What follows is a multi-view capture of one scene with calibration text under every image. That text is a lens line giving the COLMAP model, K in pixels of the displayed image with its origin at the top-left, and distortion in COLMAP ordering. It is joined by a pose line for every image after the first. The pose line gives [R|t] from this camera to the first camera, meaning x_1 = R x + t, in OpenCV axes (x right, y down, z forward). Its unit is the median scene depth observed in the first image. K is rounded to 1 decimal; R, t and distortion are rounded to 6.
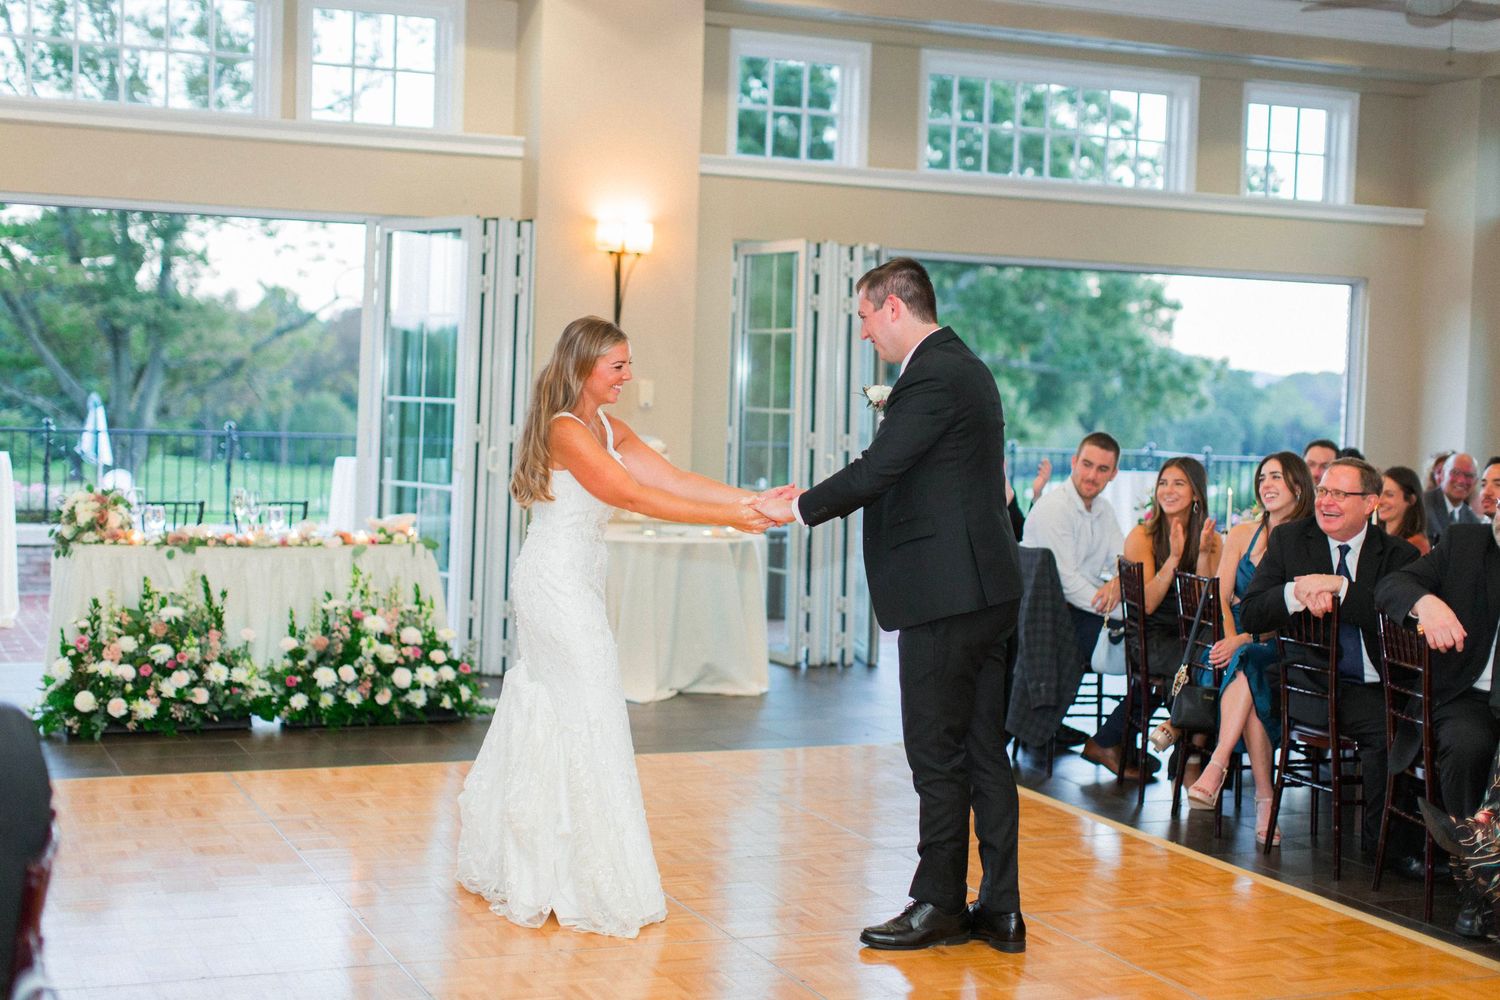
lens RADIAL K [[2119.1, 0, 780.5], [0, 2119.1, 457.1], [0, 0, 1]] dist [-0.010485, 0.014329]
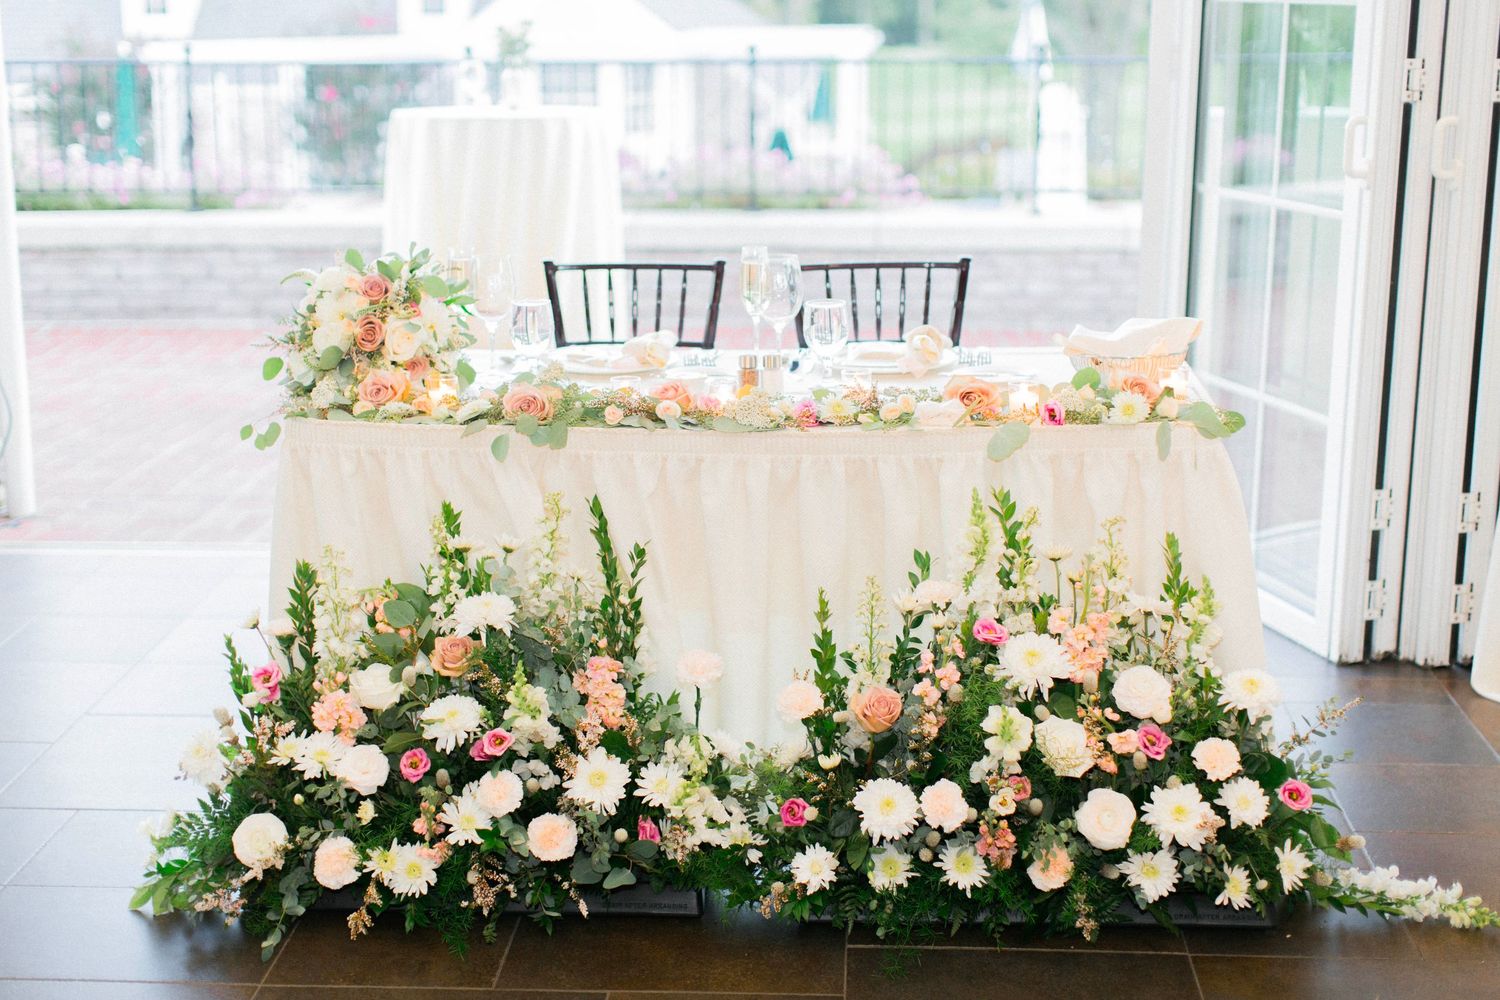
lens RADIAL K [[2211.6, 0, 719.4], [0, 2211.6, 502.6], [0, 0, 1]] dist [0.016256, 0.007999]
pose [[0.885850, 0.074535, -0.457946, -0.072164], [0.018416, 0.980586, 0.195222, -0.020514], [0.463607, -0.181371, 0.867279, 0.670575]]
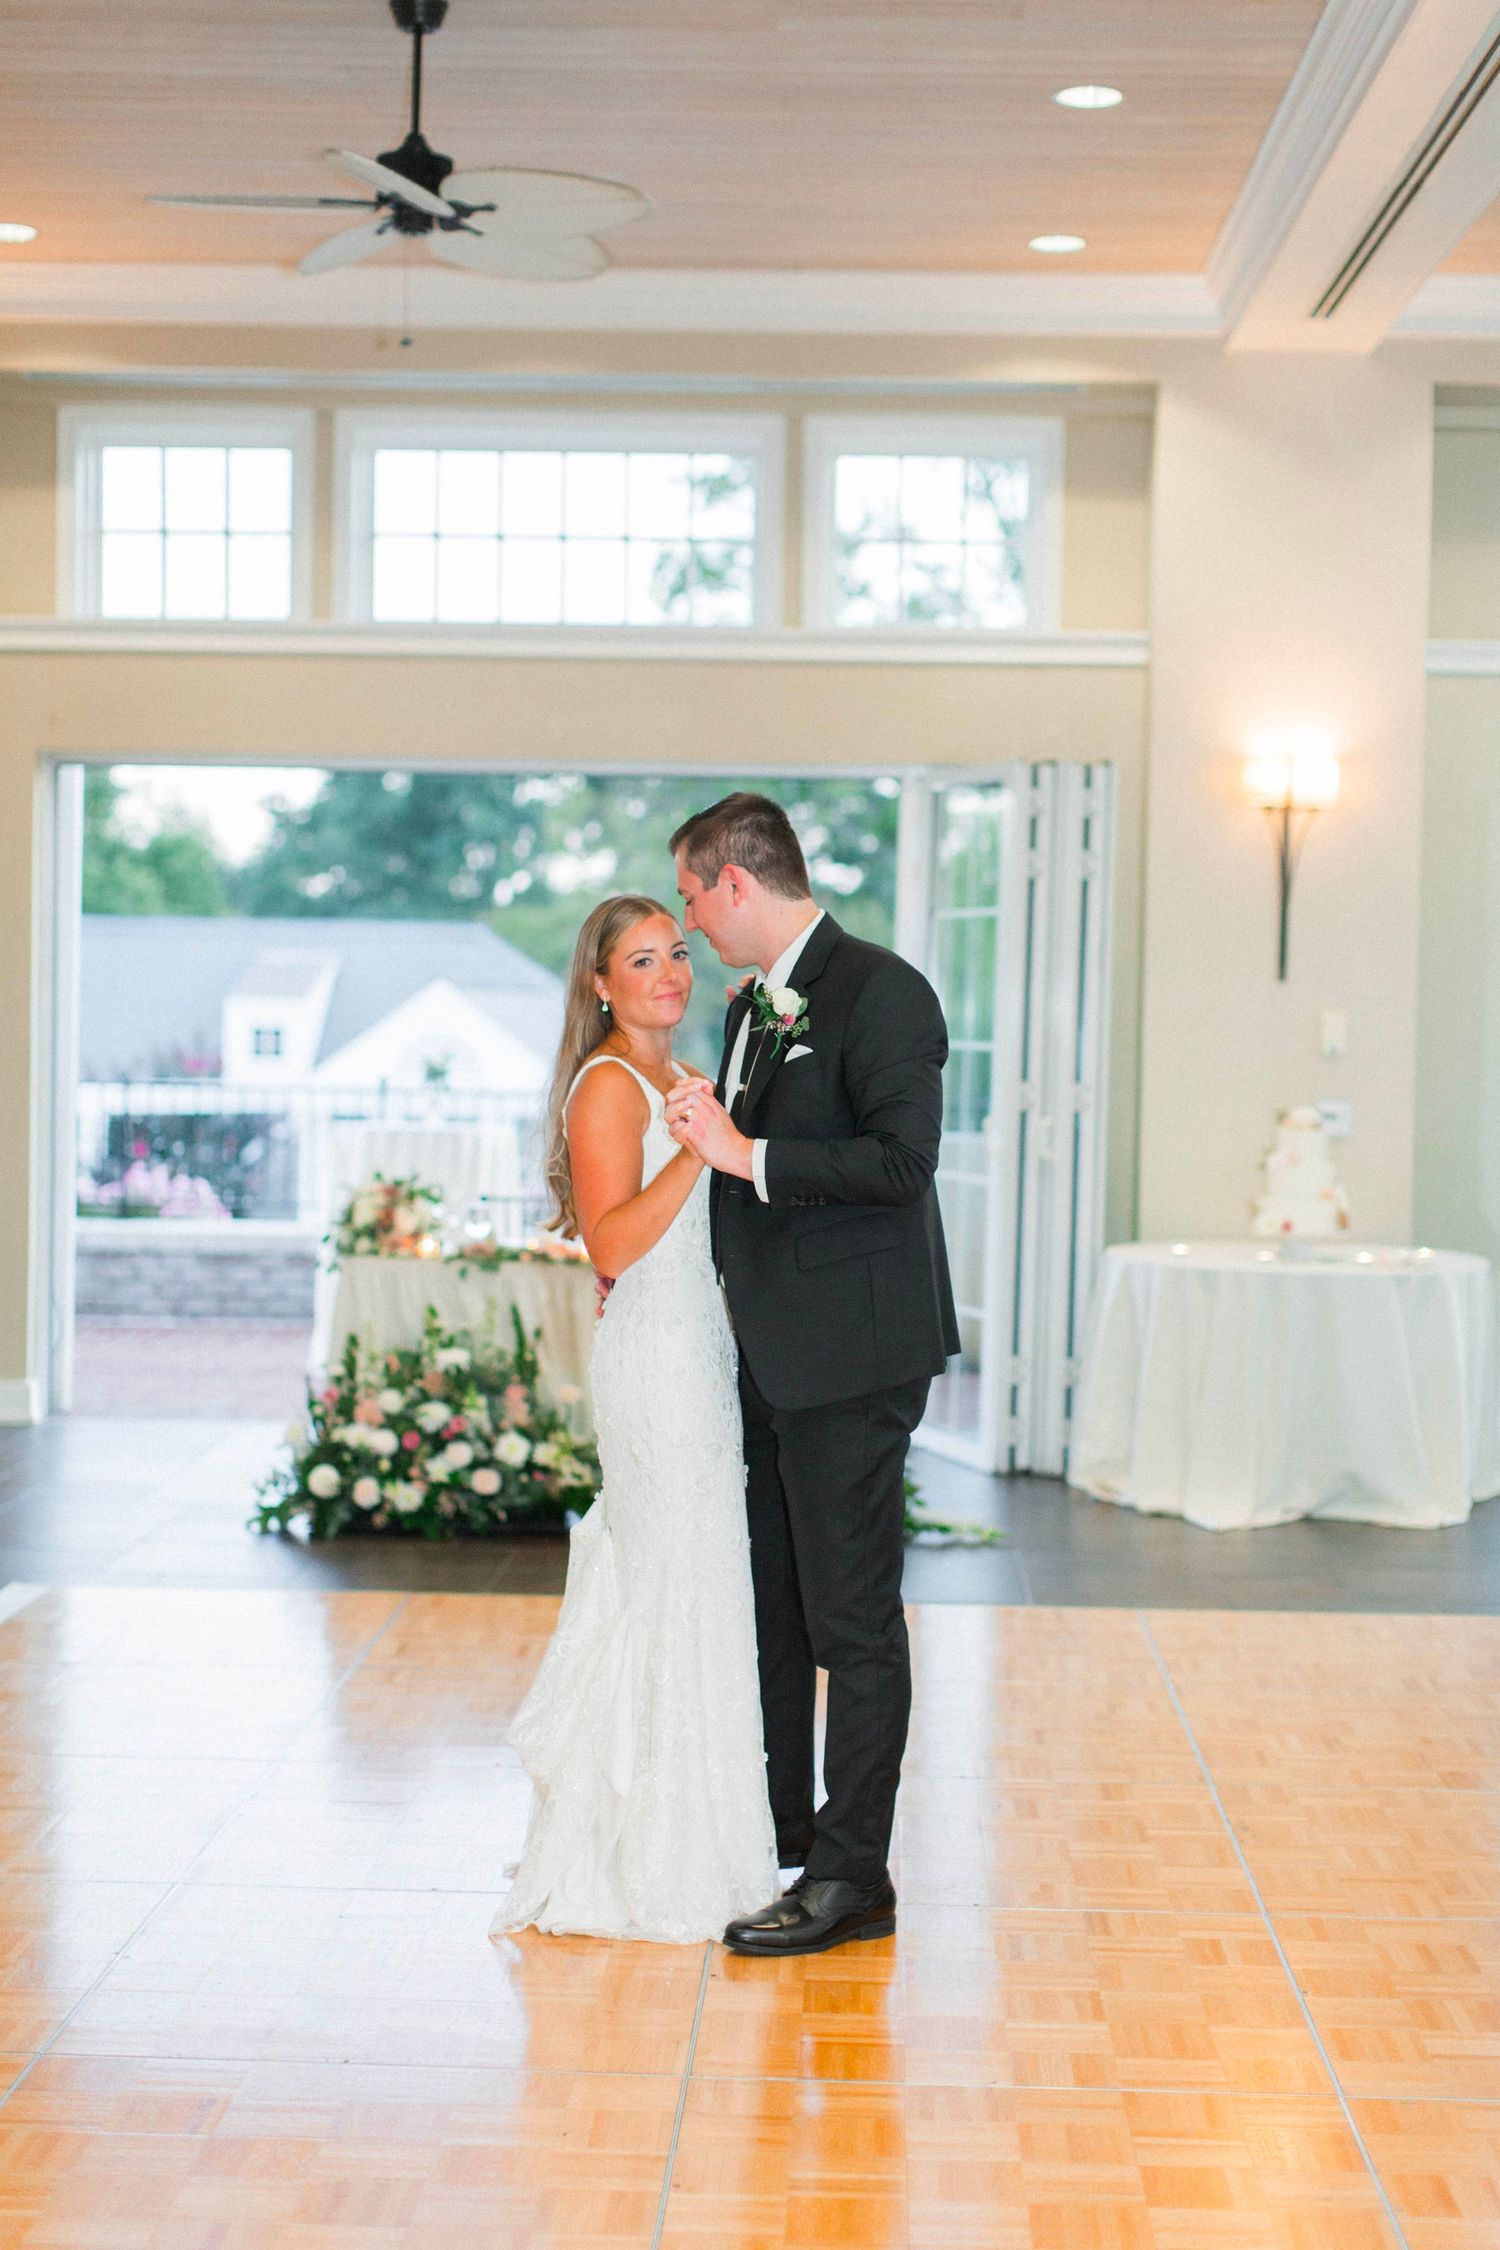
lens RADIAL K [[3178.6, 0, 750.0], [0, 3178.6, 1125.0], [0, 0, 1]] dist [-0.010485, 0.014329]
pose [[0.903022, 0.000847, -0.429593, 0.235256], [-0.003349, 0.999982, -0.005068, 0.003040], [0.429581, 0.006015, 0.903008, 0.111446]]
